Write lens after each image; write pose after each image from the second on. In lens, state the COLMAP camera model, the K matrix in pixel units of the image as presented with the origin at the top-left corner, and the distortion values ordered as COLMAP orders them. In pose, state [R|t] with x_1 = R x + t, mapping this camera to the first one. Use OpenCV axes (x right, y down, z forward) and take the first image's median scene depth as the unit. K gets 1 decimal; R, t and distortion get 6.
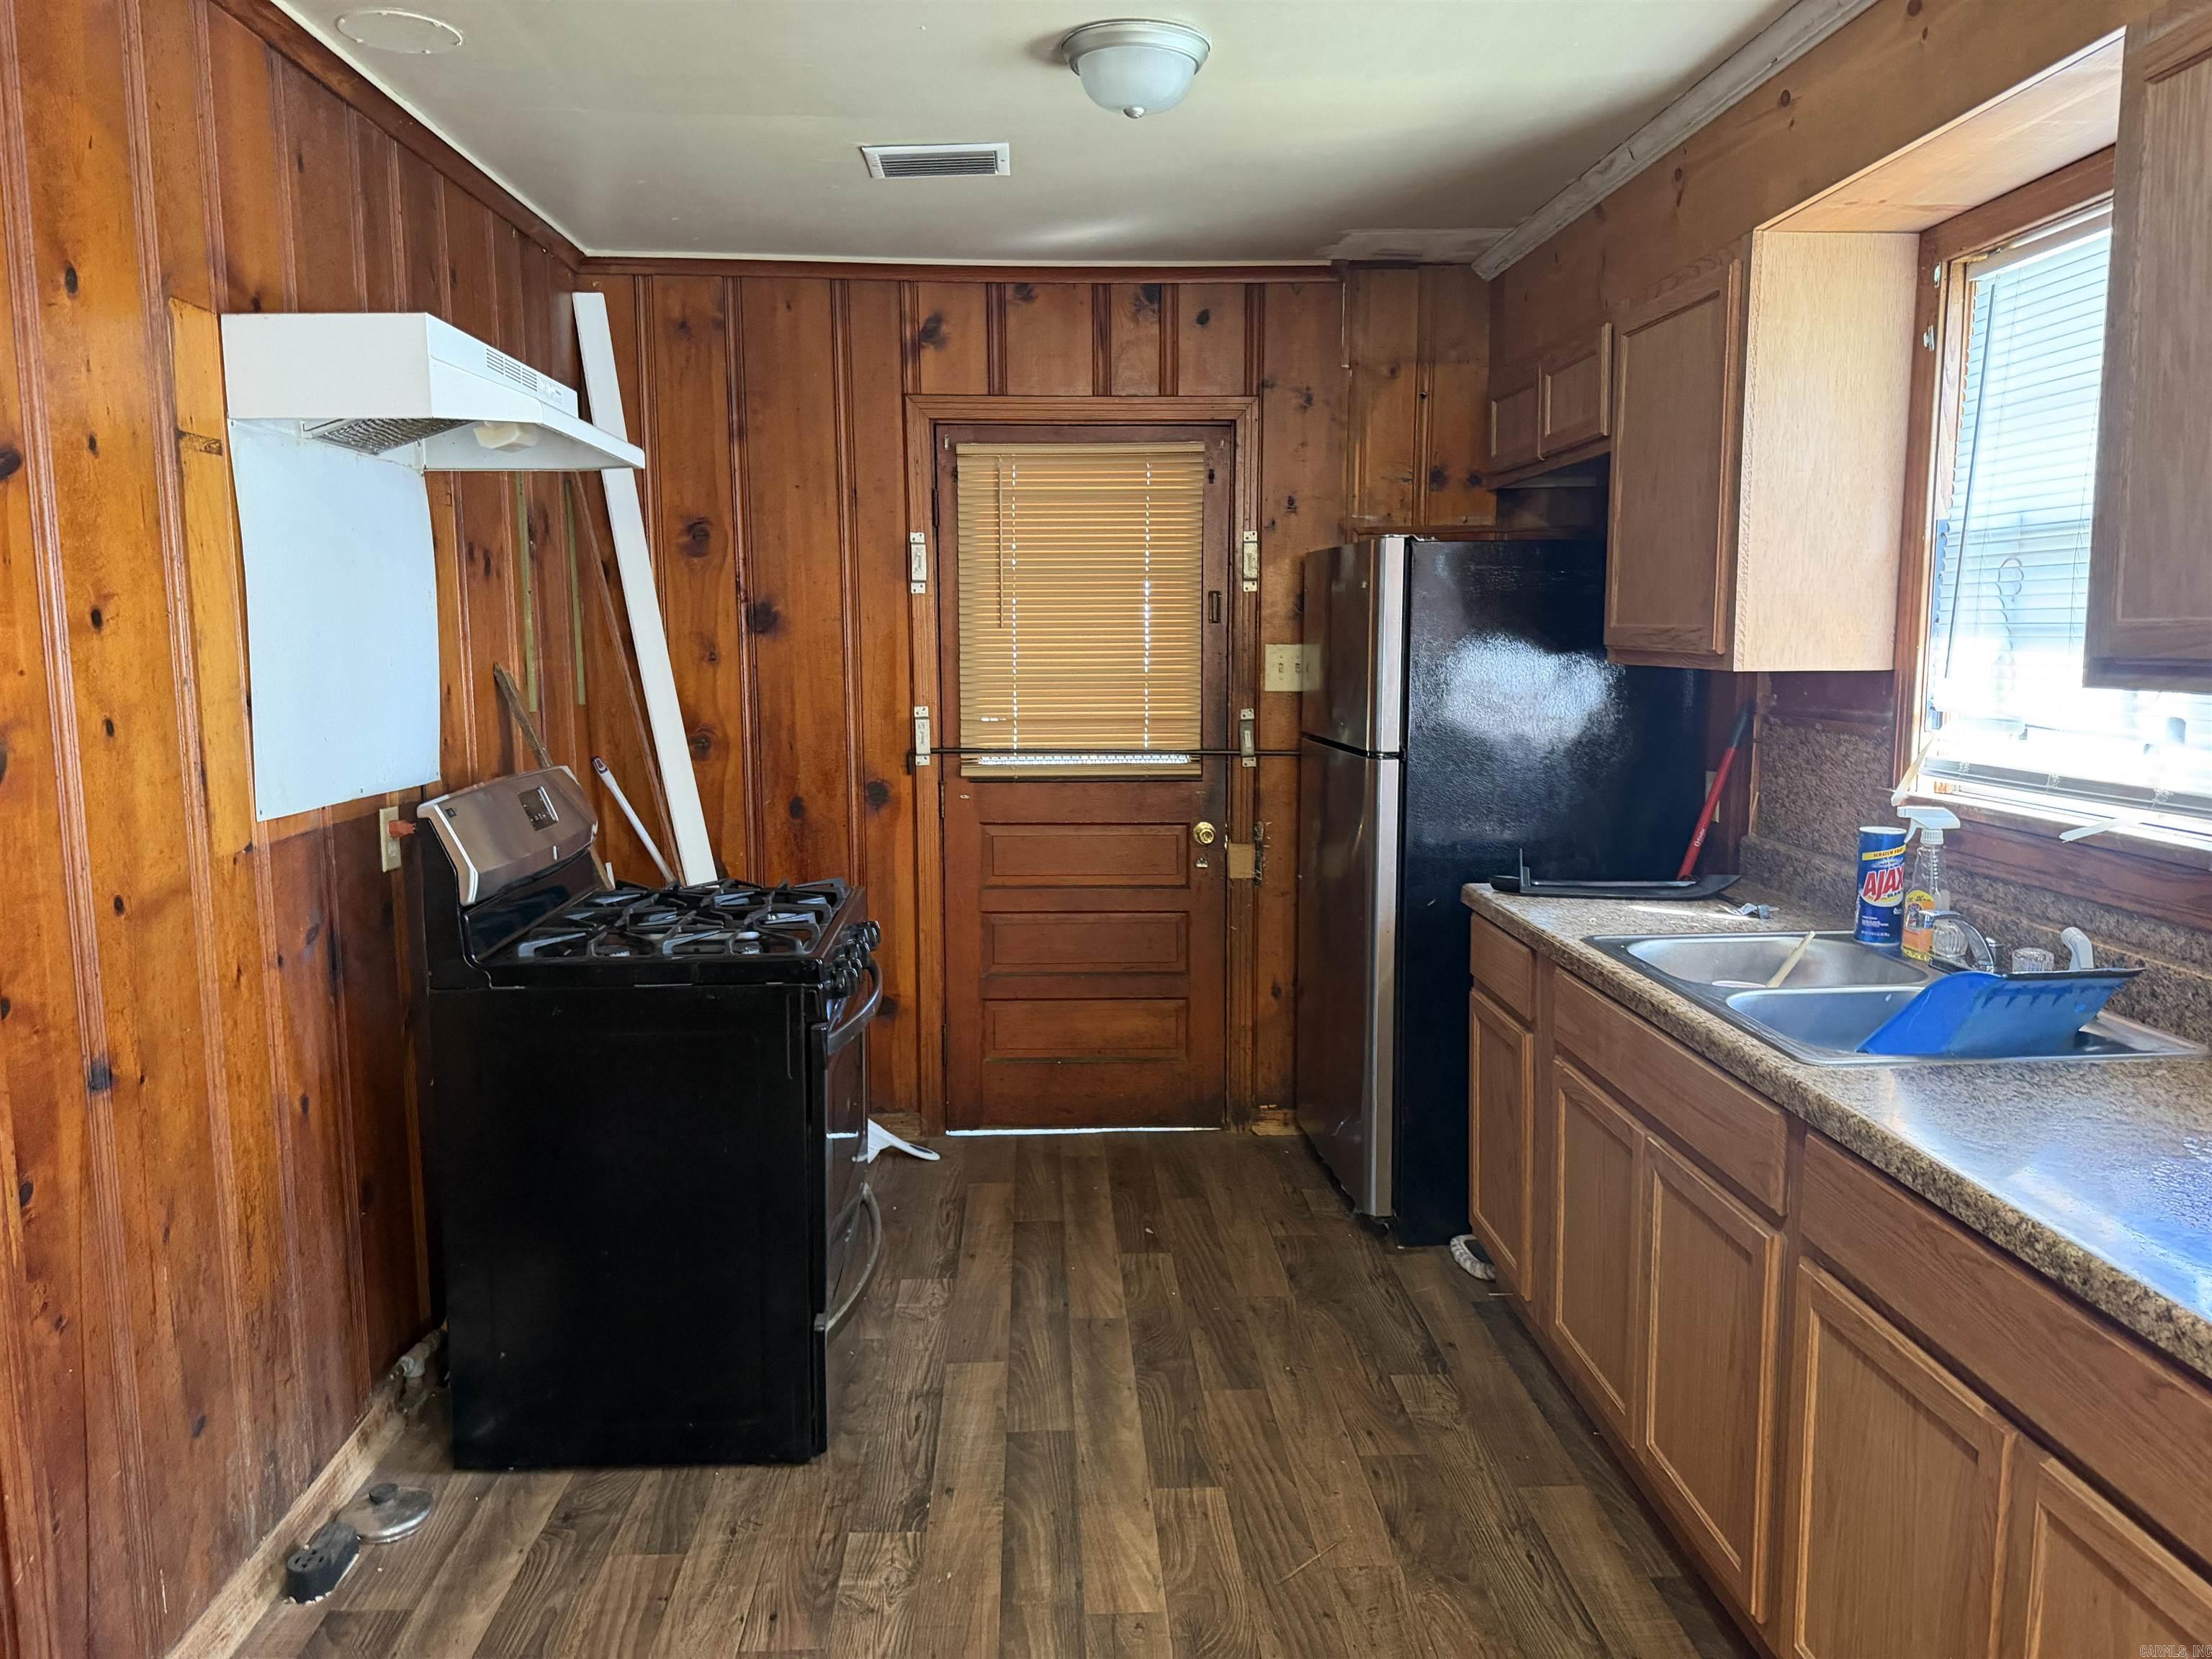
lens RADIAL K [[1580.2, 0, 1019.6], [0, 1580.2, 838.0], [0, 0, 1]] dist [0.065900, -0.086107]
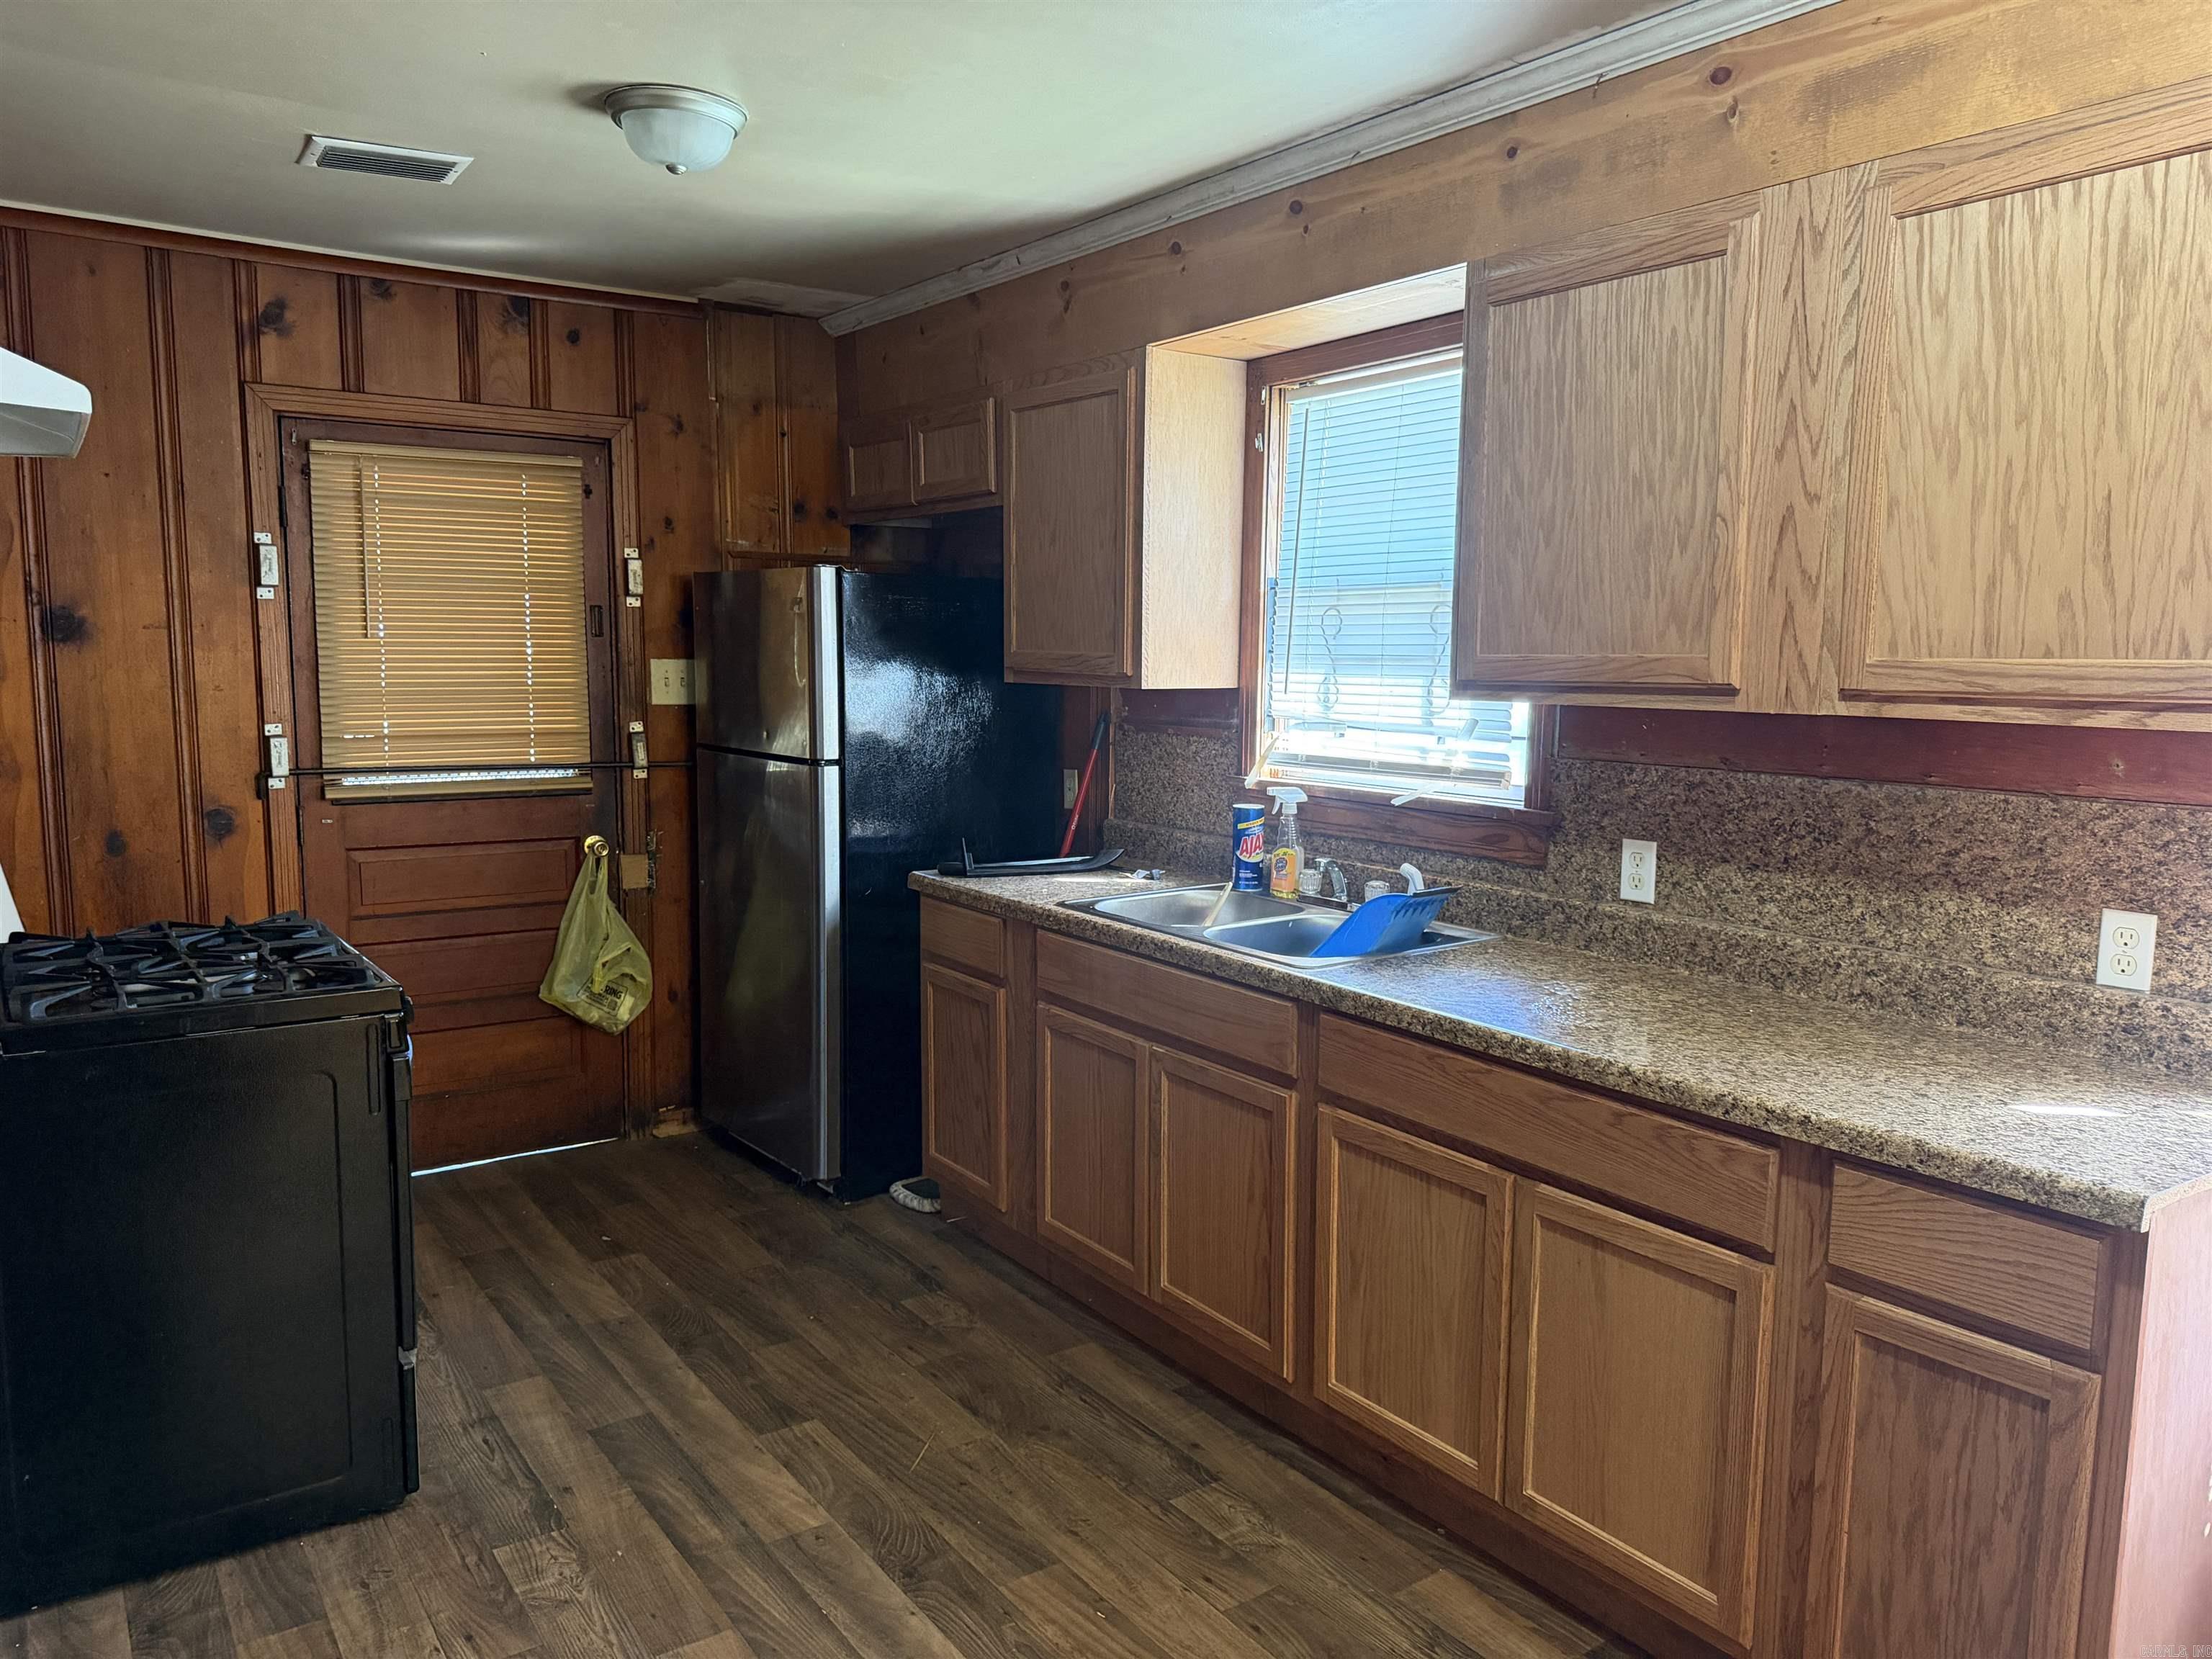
lens RADIAL K [[1580.2, 0, 1108.7], [0, 1580.2, 851.9], [0, 0, 1]] dist [0.065900, -0.086107]
pose [[0.839560, -0.058905, 0.540064, -0.245584], [0.058356, 0.998131, 0.018149, 0.002134], [-0.540124, 0.016278, 0.841428, -0.048559]]
